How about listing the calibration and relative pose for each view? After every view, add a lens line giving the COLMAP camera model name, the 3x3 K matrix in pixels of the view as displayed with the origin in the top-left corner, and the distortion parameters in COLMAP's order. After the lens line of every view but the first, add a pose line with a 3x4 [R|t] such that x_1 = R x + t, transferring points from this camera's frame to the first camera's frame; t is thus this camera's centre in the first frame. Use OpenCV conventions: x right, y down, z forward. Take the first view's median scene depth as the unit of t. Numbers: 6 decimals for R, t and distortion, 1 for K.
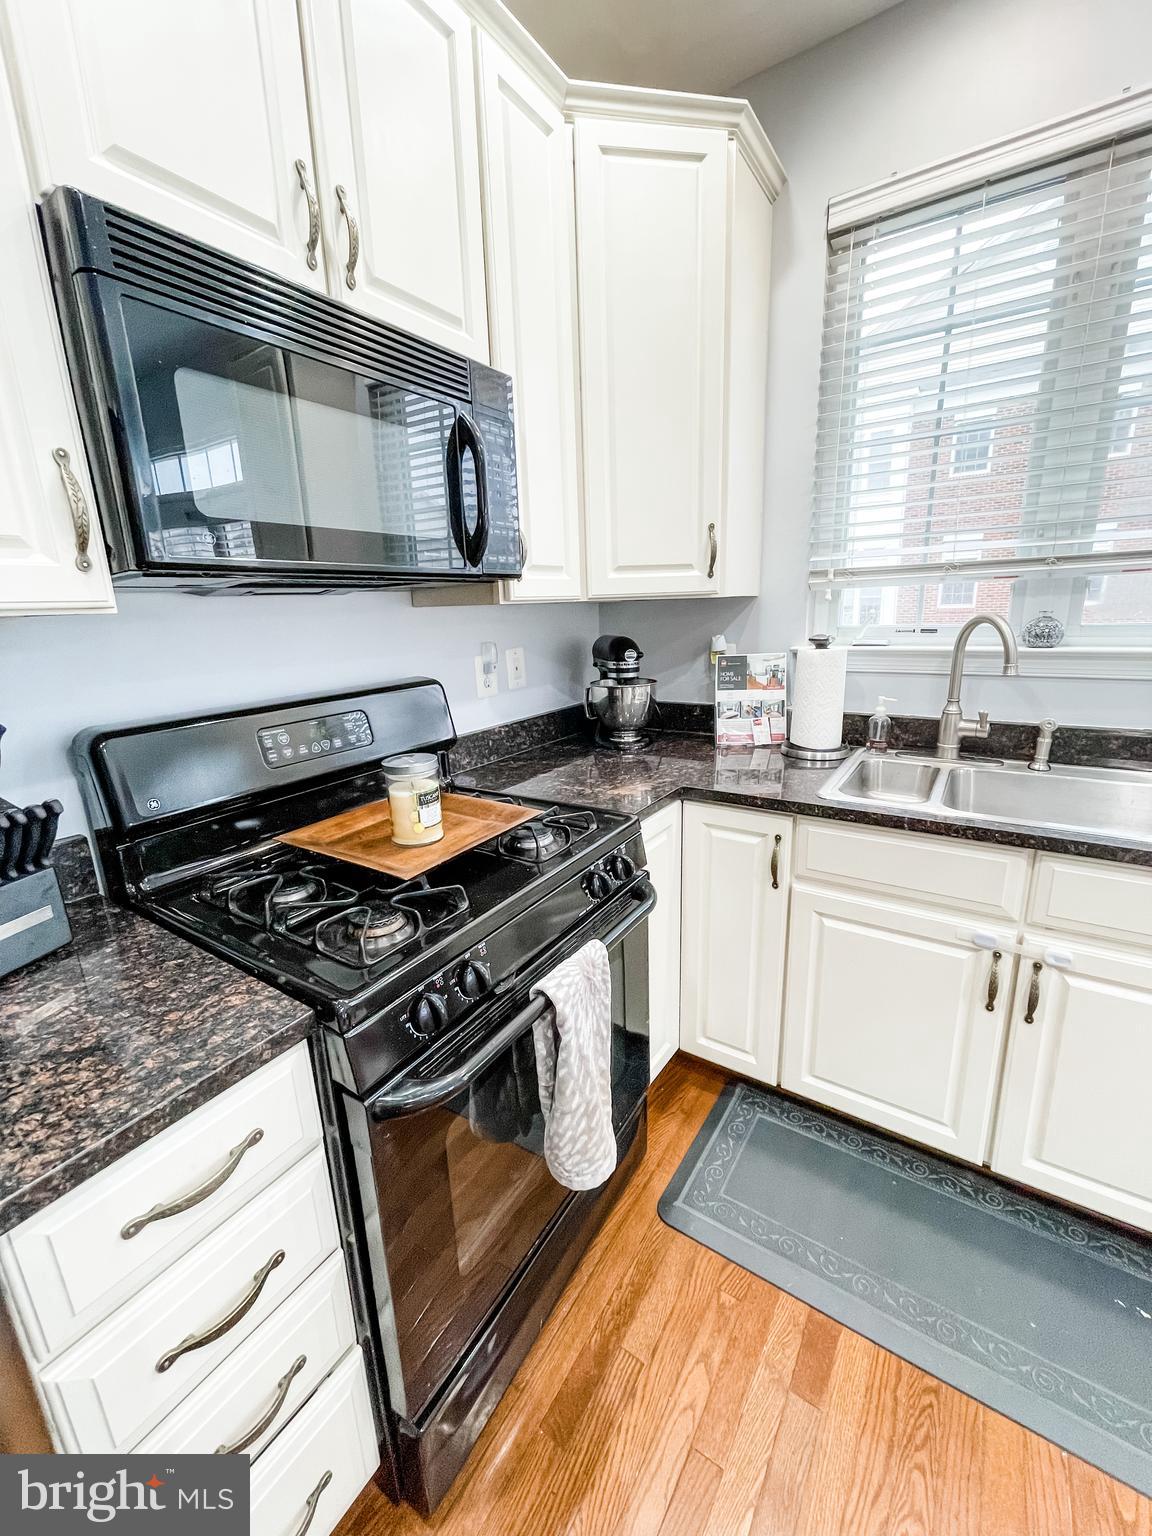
lens RADIAL K [[620.0, 0, 578.0], [0, 620.0, 760.5], [0, 0, 1]] dist [-0.002106, 0.000672]
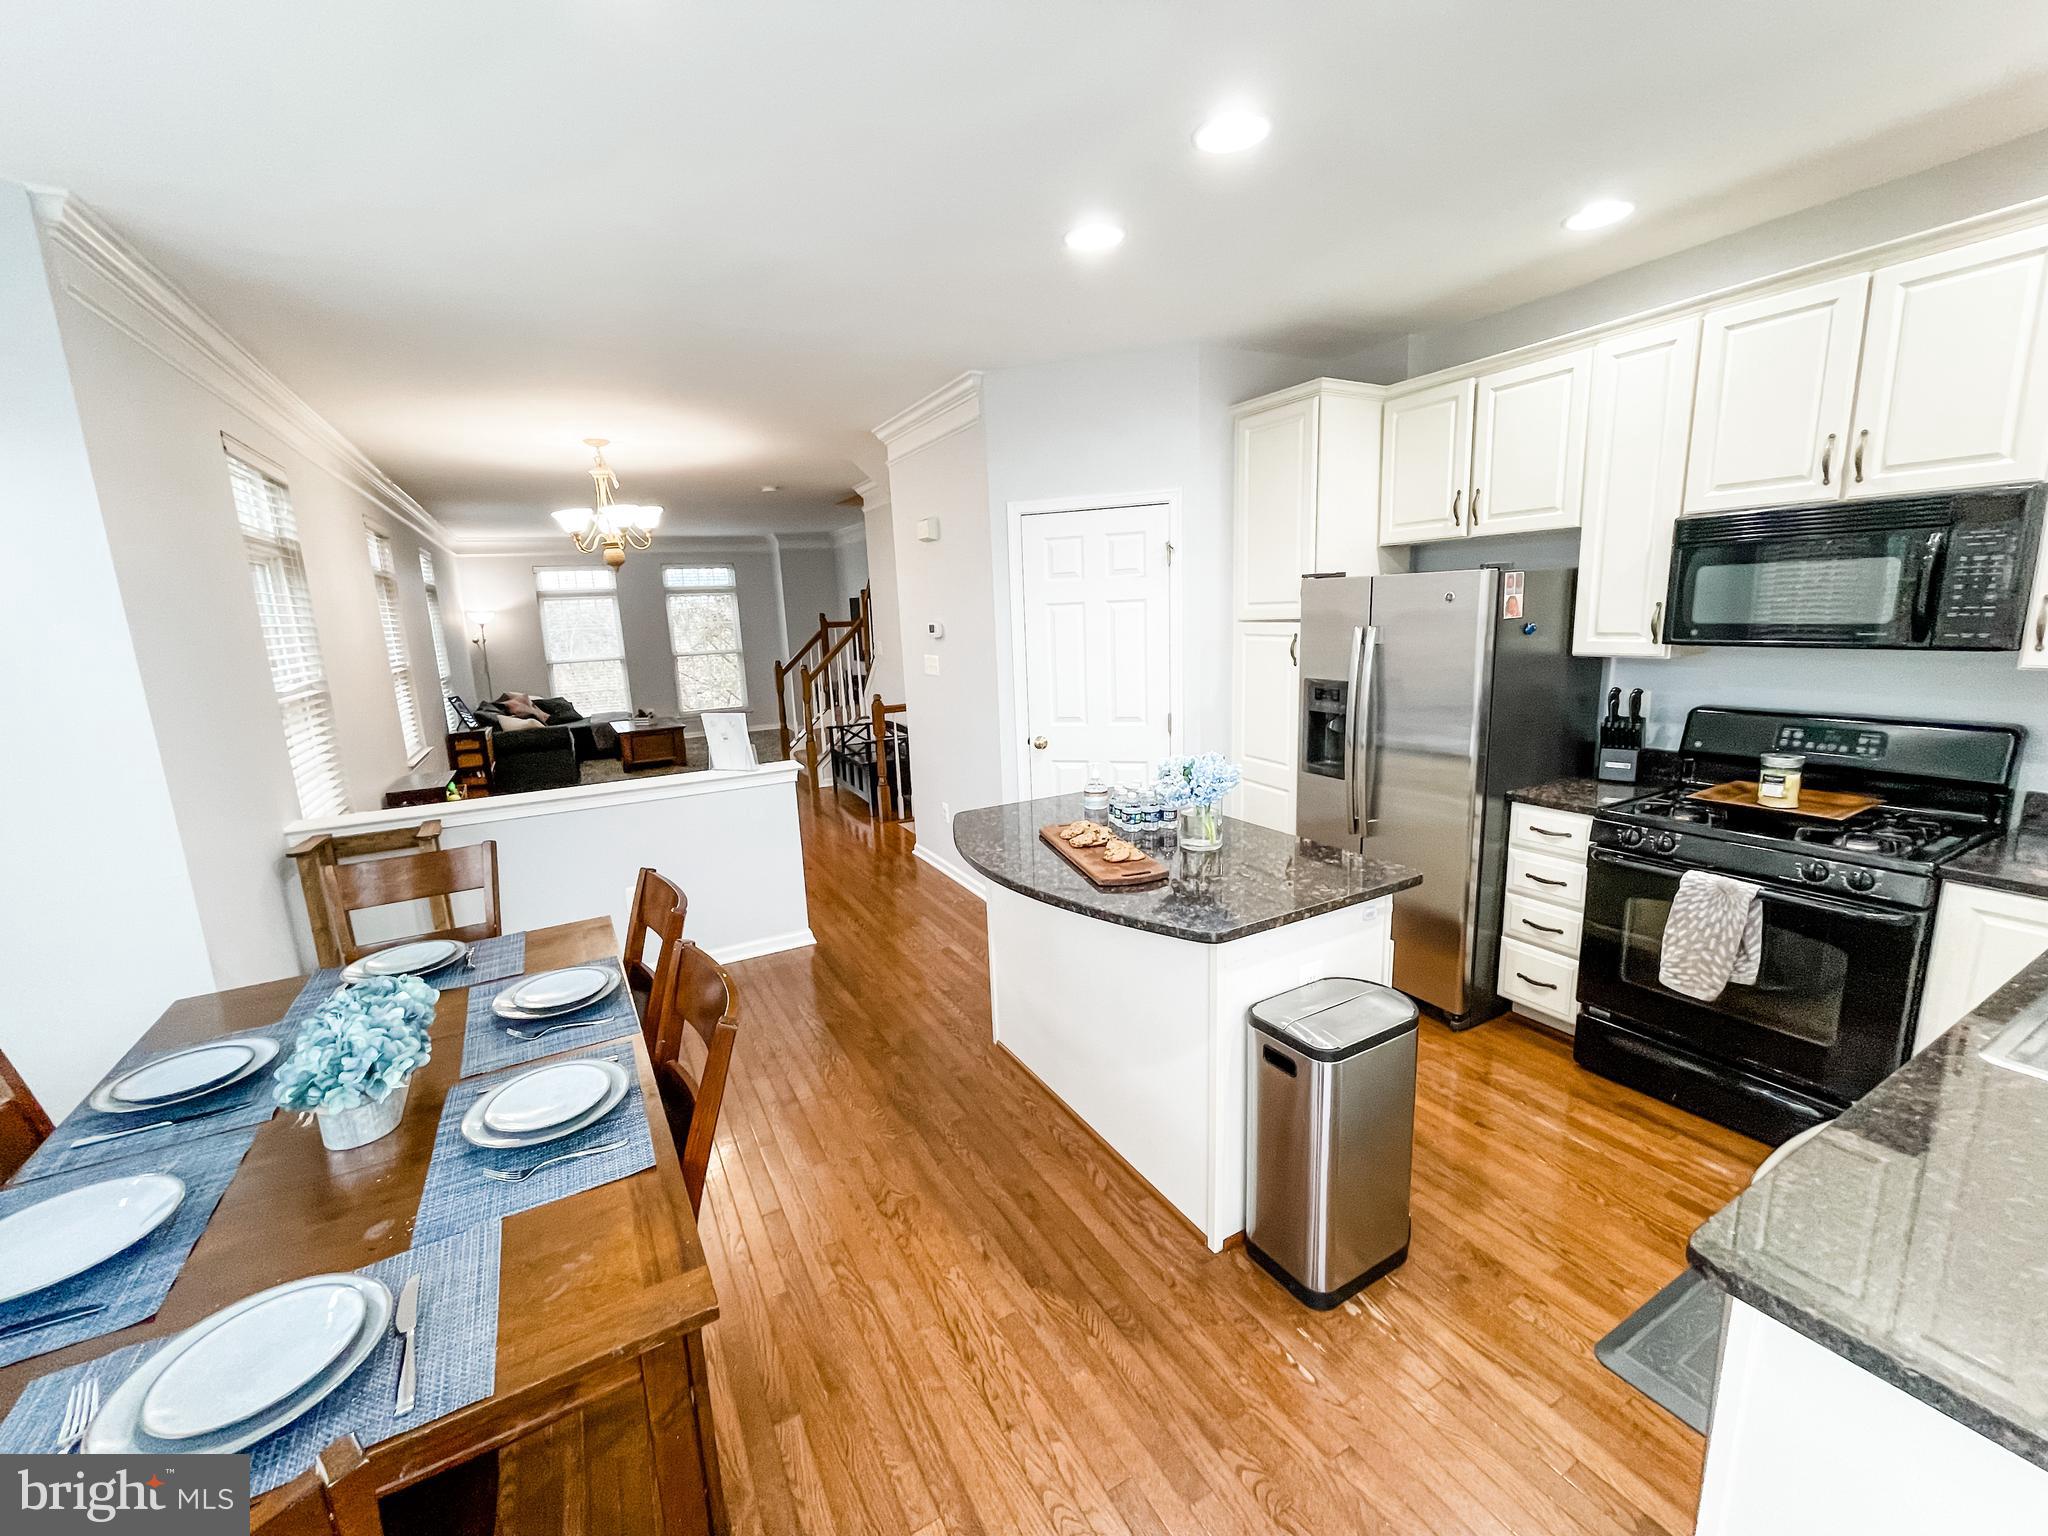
lens RADIAL K [[826.7, 0, 1016.0], [0, 826.7, 764.8], [0, 0, 1]] dist [-0.002106, 0.000672]
pose [[-0.460025, 0.218052, -0.860715, 1.820608], [-0.162279, 0.932401, 0.322946, -0.255323], [0.872950, 0.288239, -0.393543, 0.062113]]
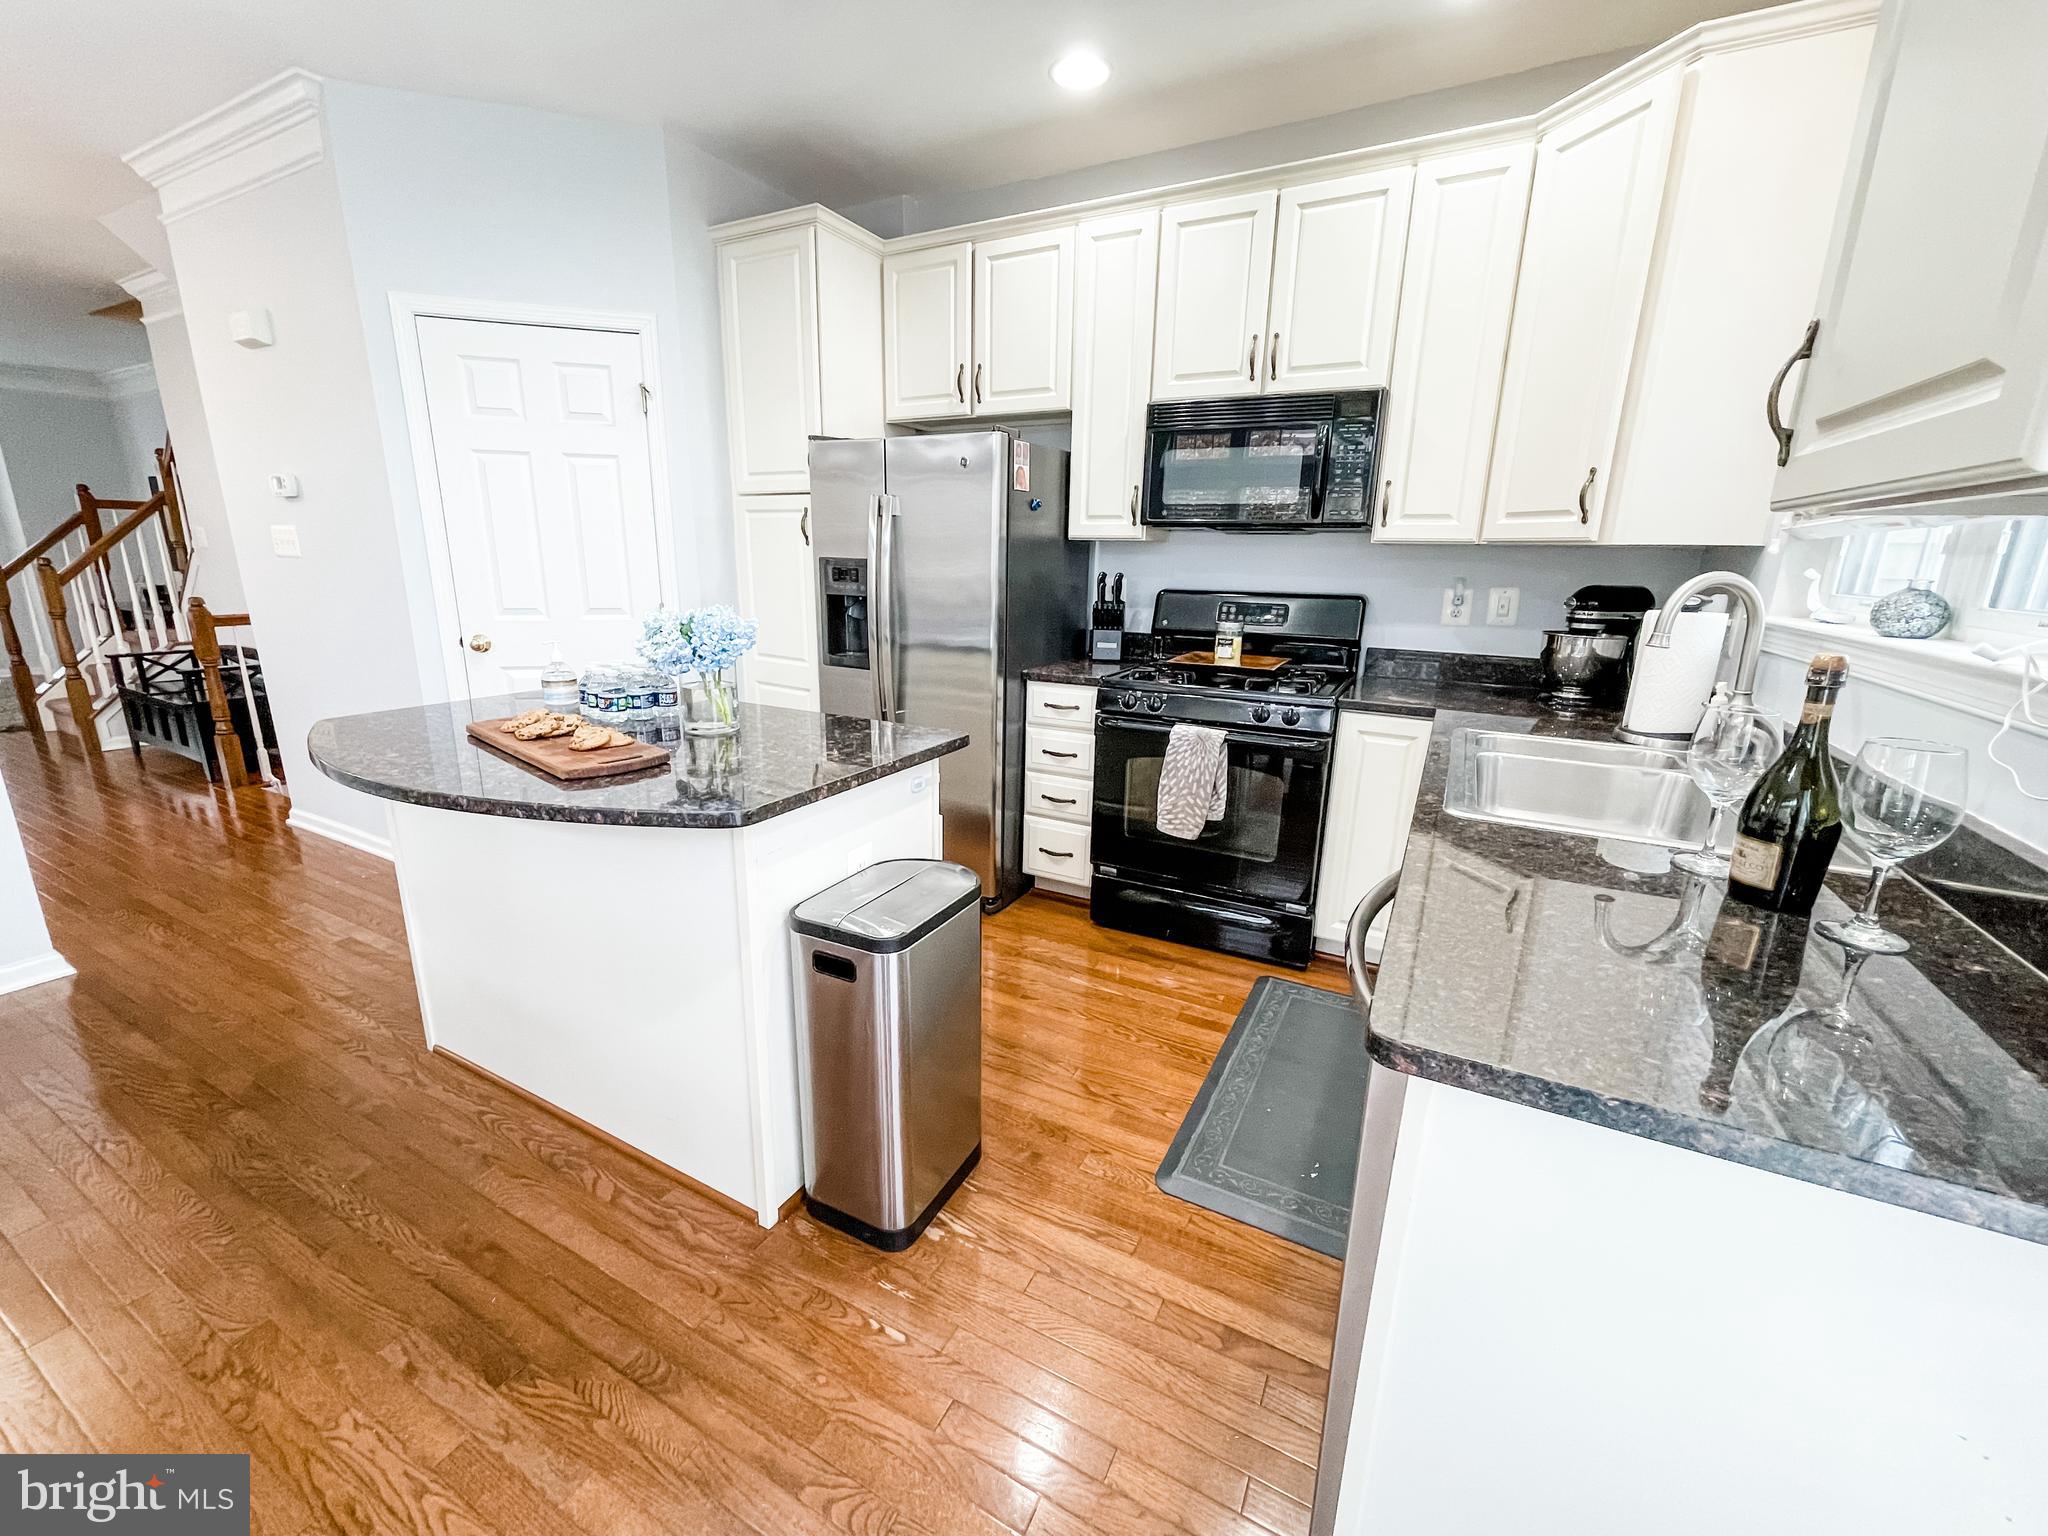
lens RADIAL K [[826.7, 0, 1012.1], [0, 826.7, 762.4], [0, 0, 1]] dist [-0.002106, 0.000672]
pose [[0.090991, 0.279214, -0.955908, 1.564060], [-0.263816, 0.932353, 0.247221, -0.035819], [0.960272, 0.229689, 0.158497, 0.039492]]
